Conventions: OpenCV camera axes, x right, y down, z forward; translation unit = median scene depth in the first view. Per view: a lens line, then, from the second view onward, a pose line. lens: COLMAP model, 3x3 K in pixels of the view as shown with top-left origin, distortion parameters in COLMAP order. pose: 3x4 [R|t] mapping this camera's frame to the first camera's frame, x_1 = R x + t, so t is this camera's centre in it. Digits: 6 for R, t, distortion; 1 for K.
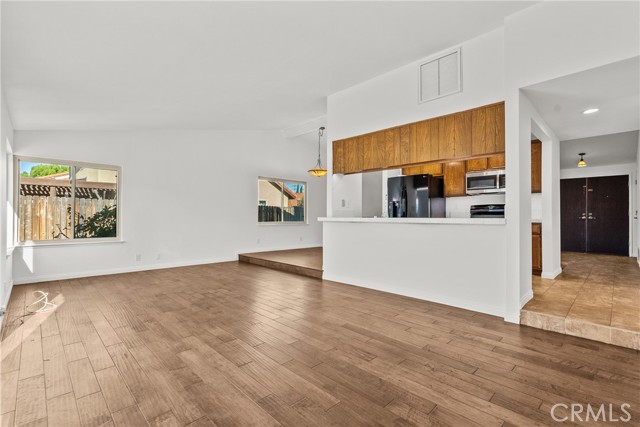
lens RADIAL K [[294.4, 0, 318.4], [0, 294.4, 215.0], [0, 0, 1]] dist [-0.001920, 0.002317]
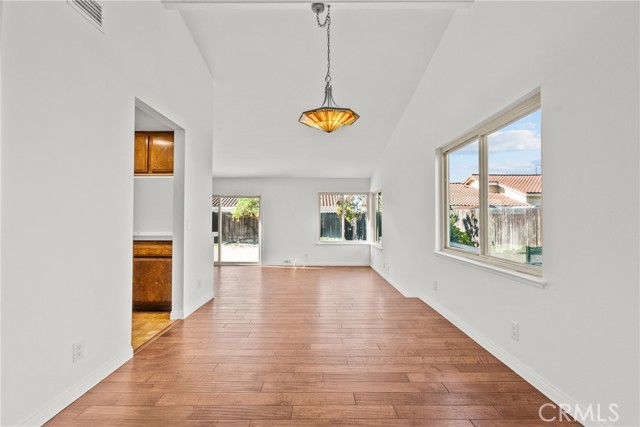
lens RADIAL K [[292.4, 0, 319.8], [0, 292.4, 217.7], [0, 0, 1]] dist [0.000274, -0.000066]
pose [[-0.690030, -0.013113, -0.723662, 0.358902], [-0.001541, 0.999860, -0.016649, -0.017443], [0.723779, -0.010374, -0.689954, 1.608666]]
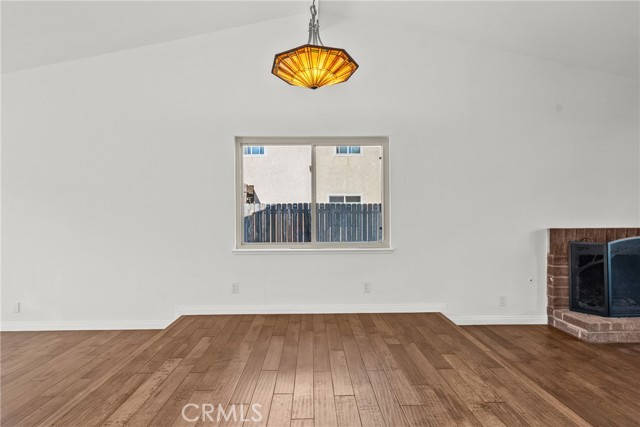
lens RADIAL K [[294.4, 0, 318.6], [0, 294.4, 215.1], [0, 0, 1]] dist [-0.001920, 0.002317]
pose [[0.730684, -0.012197, -0.682607, 0.237819], [0.017714, 0.999843, 0.001095, -0.020770], [0.682486, -0.012892, 0.730785, 1.043032]]
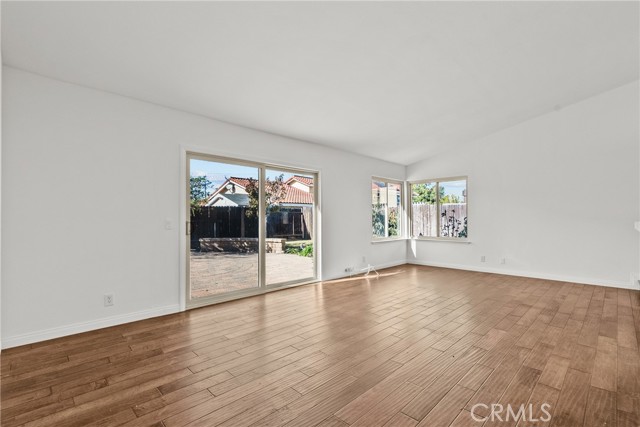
lens RADIAL K [[294.4, 0, 319.9], [0, 294.4, 216.0], [0, 0, 1]] dist [-0.001920, 0.002317]
pose [[0.015142, -0.018251, -0.999719, 0.444248], [0.011209, 0.999774, -0.018082, 0.004356], [0.999823, -0.010932, 0.015343, 0.413121]]
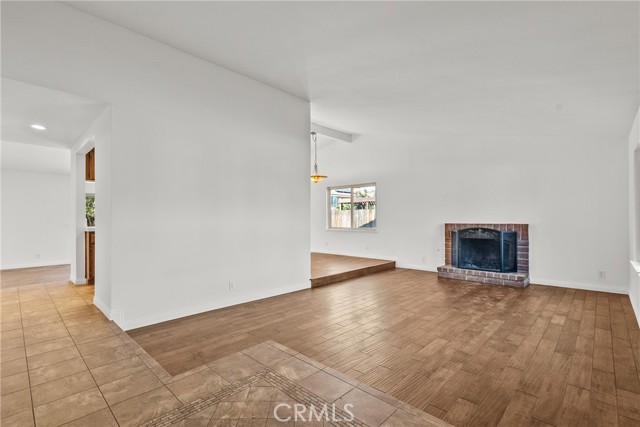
lens RADIAL K [[294.4, 0, 317.1], [0, 294.4, 214.0], [0, 0, 1]] dist [-0.001920, 0.002317]
pose [[0.036743, -0.019598, -0.999133, 1.283933], [0.013557, 0.999725, -0.019111, -0.007233], [0.999233, -0.012843, 0.036999, 1.244879]]
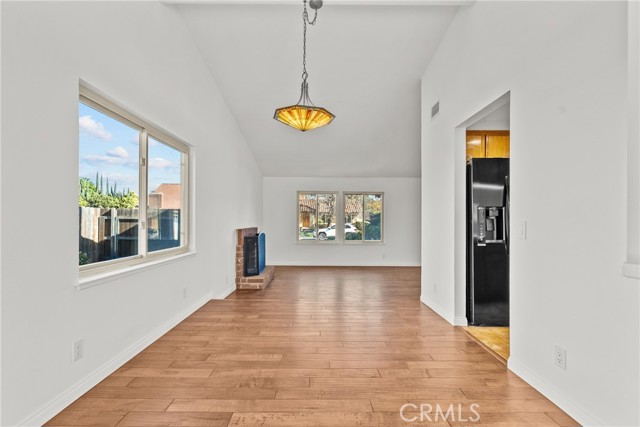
lens RADIAL K [[294.4, 0, 318.5], [0, 294.4, 219.2], [0, 0, 1]] dist [-0.001920, 0.002317]
pose [[0.691962, -0.000238, 0.721934, -0.325290], [-0.008995, 0.999919, 0.008952, -0.029186], [-0.721878, -0.012688, 0.691904, 0.941343]]
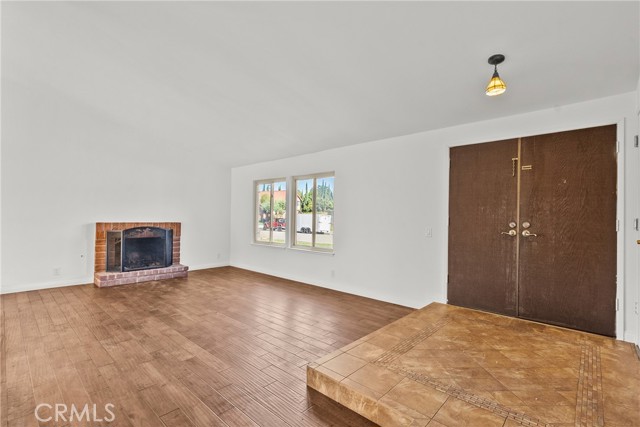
lens RADIAL K [[294.4, 0, 317.2], [0, 294.4, 214.5], [0, 0, 1]] dist [-0.001920, 0.002317]
pose [[0.998517, 0.012146, 0.053075, 0.822060], [-0.012028, 0.999924, -0.002532, -0.017270], [-0.053101, 0.001890, 0.998587, 0.812530]]
